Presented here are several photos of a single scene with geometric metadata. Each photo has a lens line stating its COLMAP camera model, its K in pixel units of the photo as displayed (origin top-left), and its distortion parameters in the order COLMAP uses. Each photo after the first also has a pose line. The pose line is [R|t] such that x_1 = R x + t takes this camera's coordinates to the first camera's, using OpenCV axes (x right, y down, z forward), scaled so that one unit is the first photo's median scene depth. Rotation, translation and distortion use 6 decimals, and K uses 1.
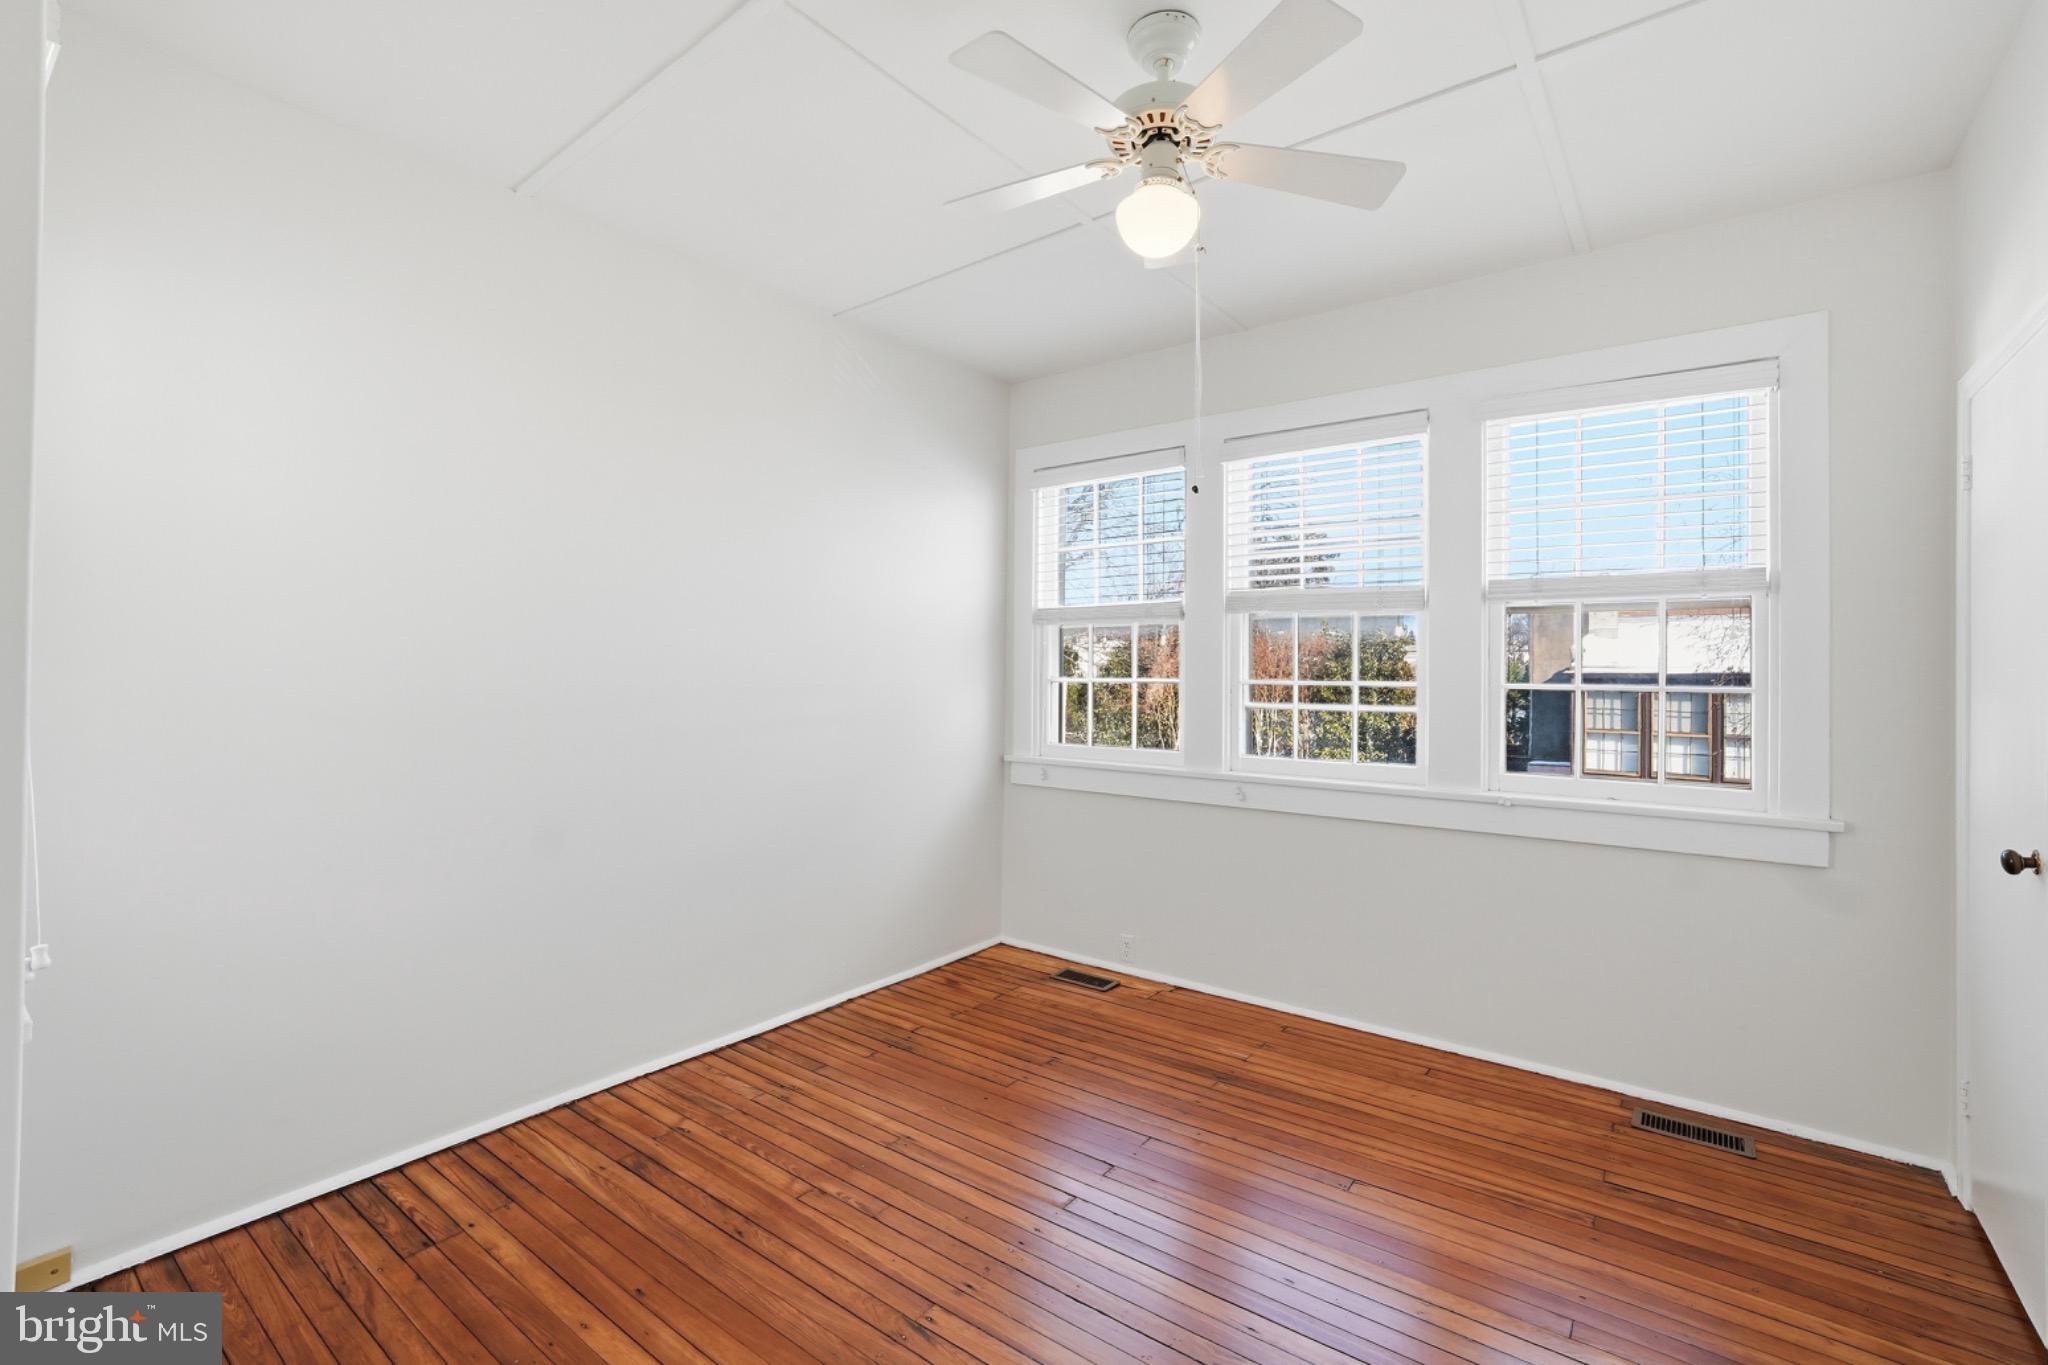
lens RADIAL K [[906.1, 0, 1028.6], [0, 906.1, 676.0], [0, 0, 1]] dist [-0.028307, 0.005268]
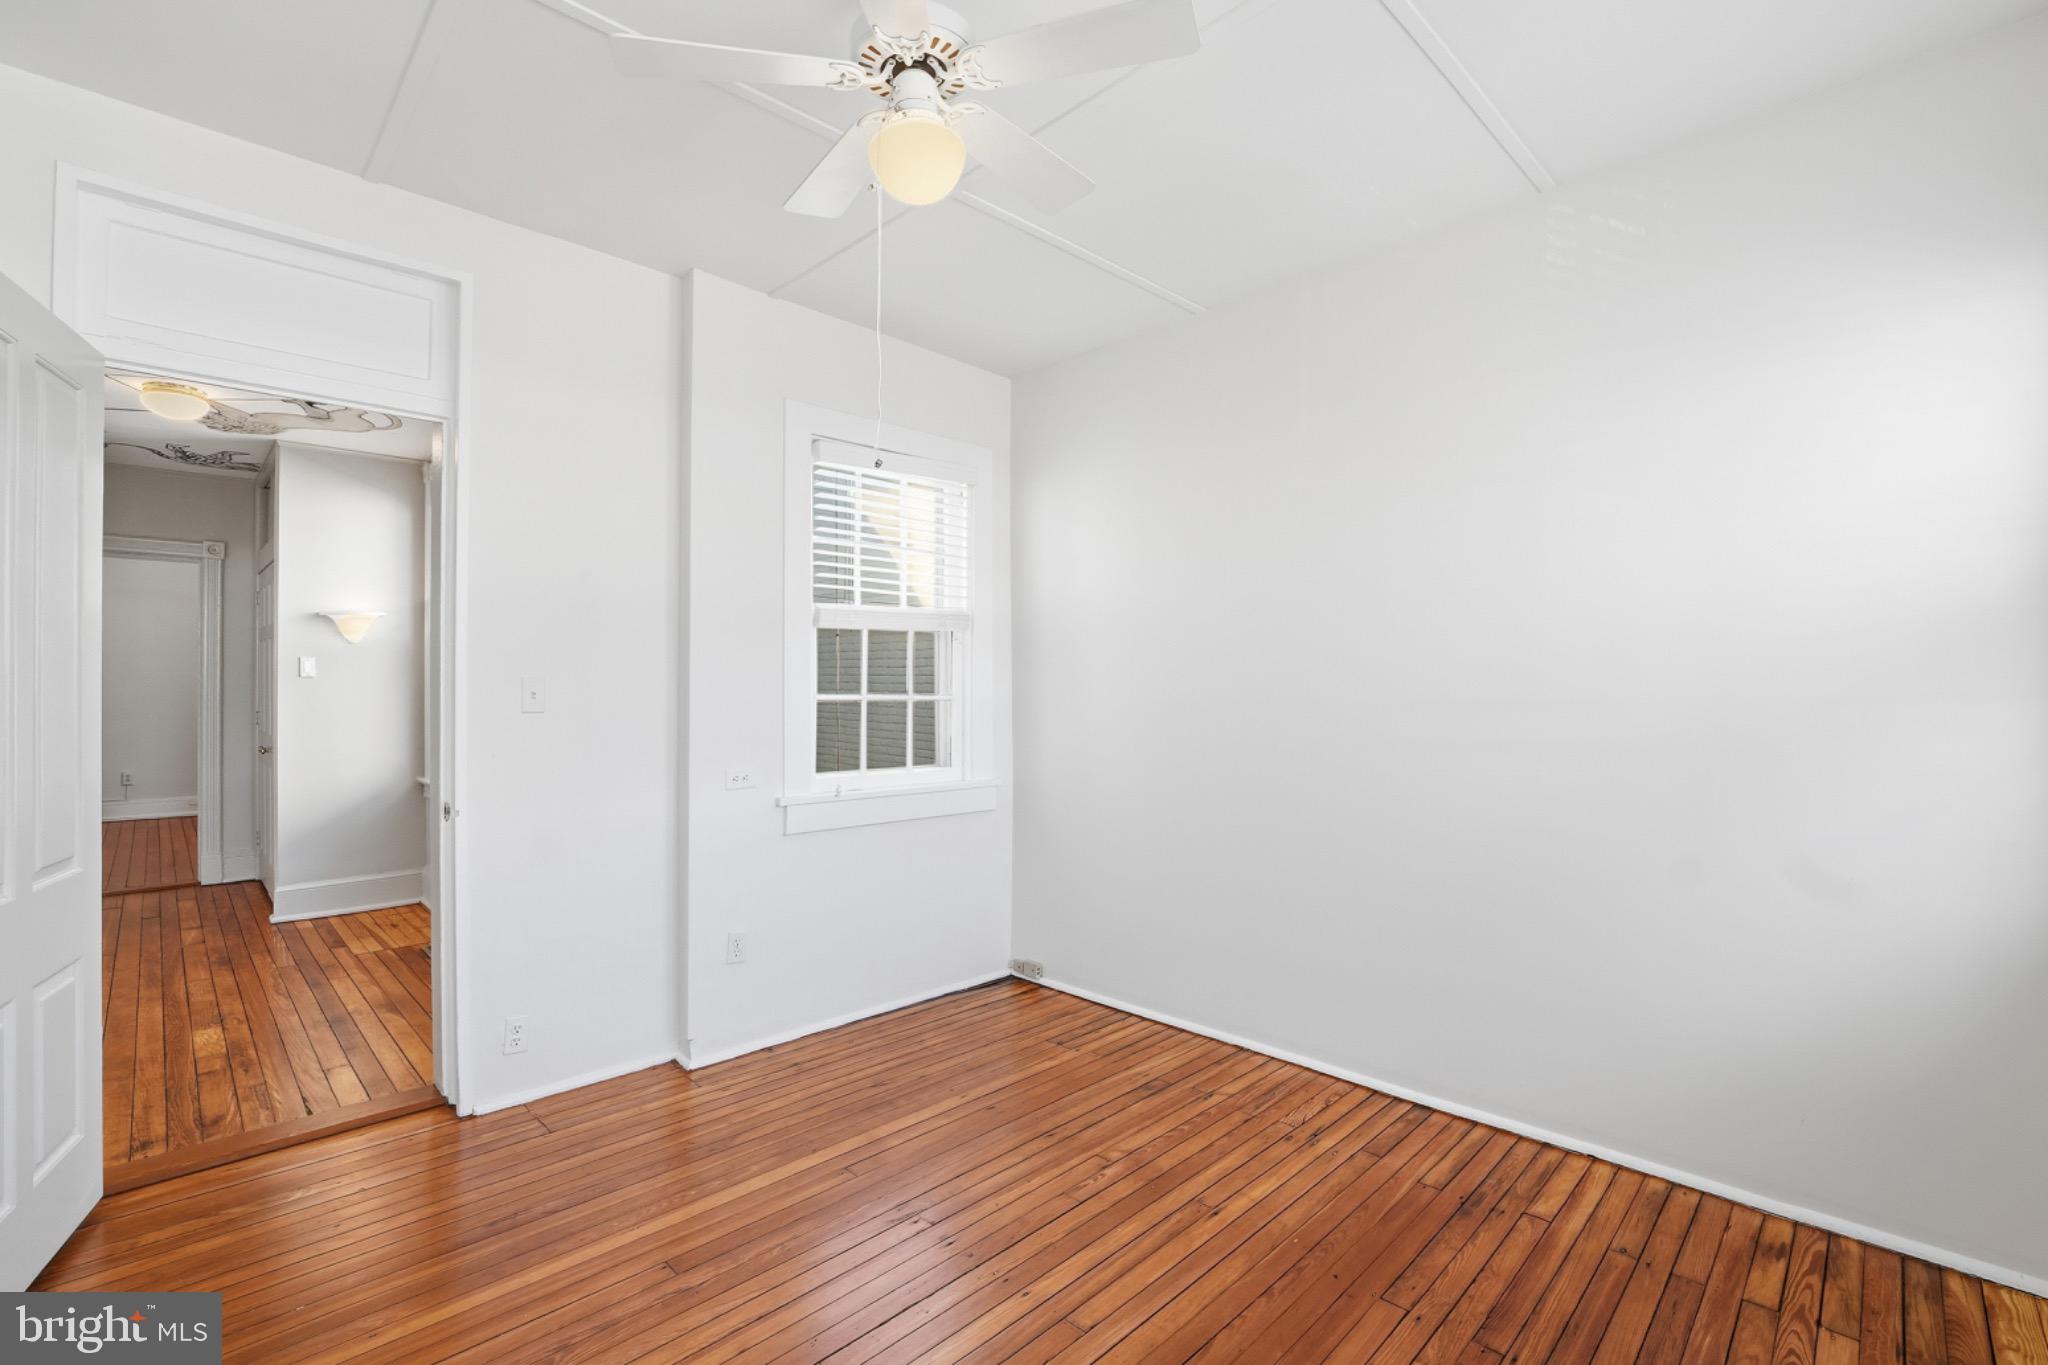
lens RADIAL K [[906.1, 0, 1028.1], [0, 906.1, 684.0], [0, 0, 1]] dist [-0.028307, 0.005268]
pose [[-0.121808, -0.001549, -0.992552, 0.670249], [-0.007513, 0.999972, -0.000639, -0.003069], [0.992525, 0.007379, -0.121816, 0.809883]]
